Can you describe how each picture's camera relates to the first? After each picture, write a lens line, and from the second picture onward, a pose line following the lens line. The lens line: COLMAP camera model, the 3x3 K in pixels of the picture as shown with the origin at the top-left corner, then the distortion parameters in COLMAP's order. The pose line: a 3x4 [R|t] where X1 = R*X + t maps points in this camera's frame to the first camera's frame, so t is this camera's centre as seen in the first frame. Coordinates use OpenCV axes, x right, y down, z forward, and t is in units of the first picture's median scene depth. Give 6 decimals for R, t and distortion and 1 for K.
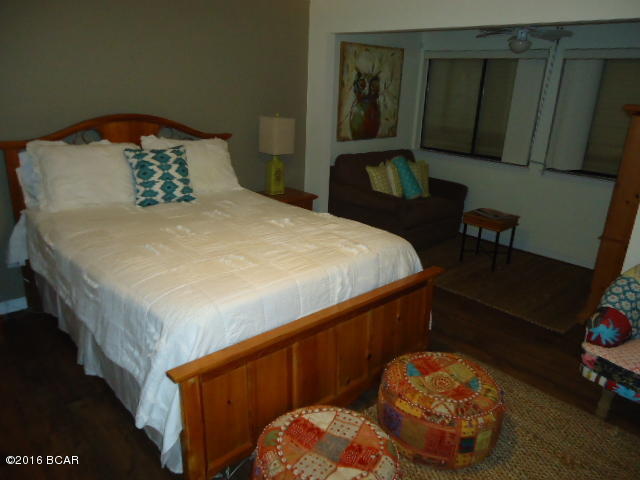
lens RADIAL K [[470.7, 0, 320.2], [0, 470.7, 240.7], [0, 0, 1]] dist [-0.000364, 0.000889]
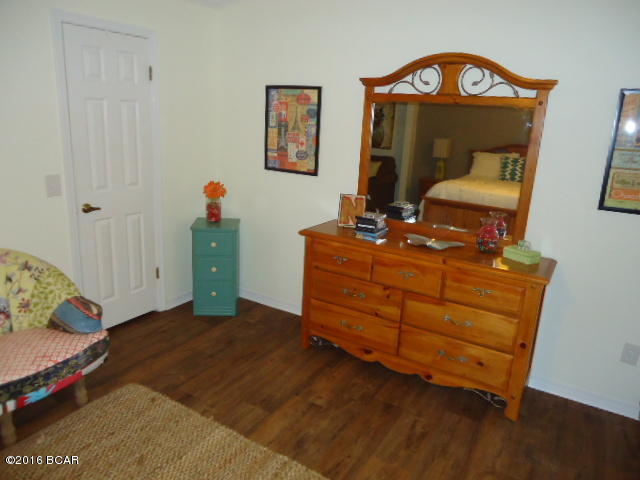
lens RADIAL K [[470.7, 0, 319.2], [0, 470.7, 239.7], [0, 0, 1]] dist [-0.000364, 0.000889]
pose [[0.277047, 0.217131, -0.936002, 1.698377], [-0.337117, 0.934174, 0.116924, 0.247074], [0.899776, 0.283149, 0.332009, -0.572052]]
